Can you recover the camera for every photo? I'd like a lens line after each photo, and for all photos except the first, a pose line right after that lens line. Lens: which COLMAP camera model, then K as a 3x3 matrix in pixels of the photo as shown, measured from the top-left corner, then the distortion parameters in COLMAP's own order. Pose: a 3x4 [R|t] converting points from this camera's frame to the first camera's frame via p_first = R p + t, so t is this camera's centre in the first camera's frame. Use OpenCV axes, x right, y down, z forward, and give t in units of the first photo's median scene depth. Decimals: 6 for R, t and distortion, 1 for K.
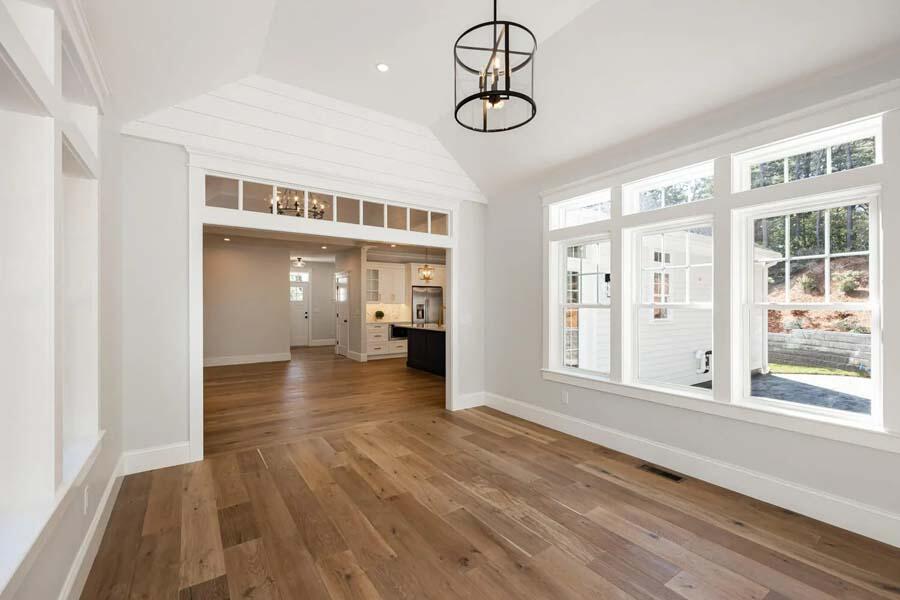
lens RADIAL K [[371.2, 0, 452.1], [0, 371.2, 303.9], [0, 0, 1]] dist [-0.000887, -0.000182]
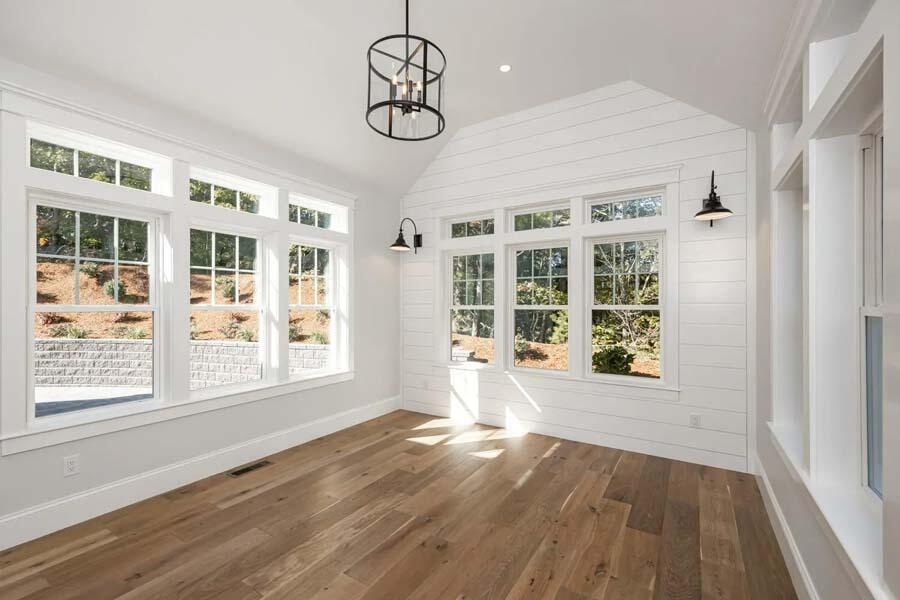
lens RADIAL K [[393.2, 0, 438.9], [0, 393.2, 306.0], [0, 0, 1]] dist [0.002175, 0.000133]
pose [[-0.369069, -0.002280, 0.929399, -0.691282], [0.001596, 0.999994, 0.003087, -0.001946], [-0.929401, 0.002623, -0.369063, 0.968952]]
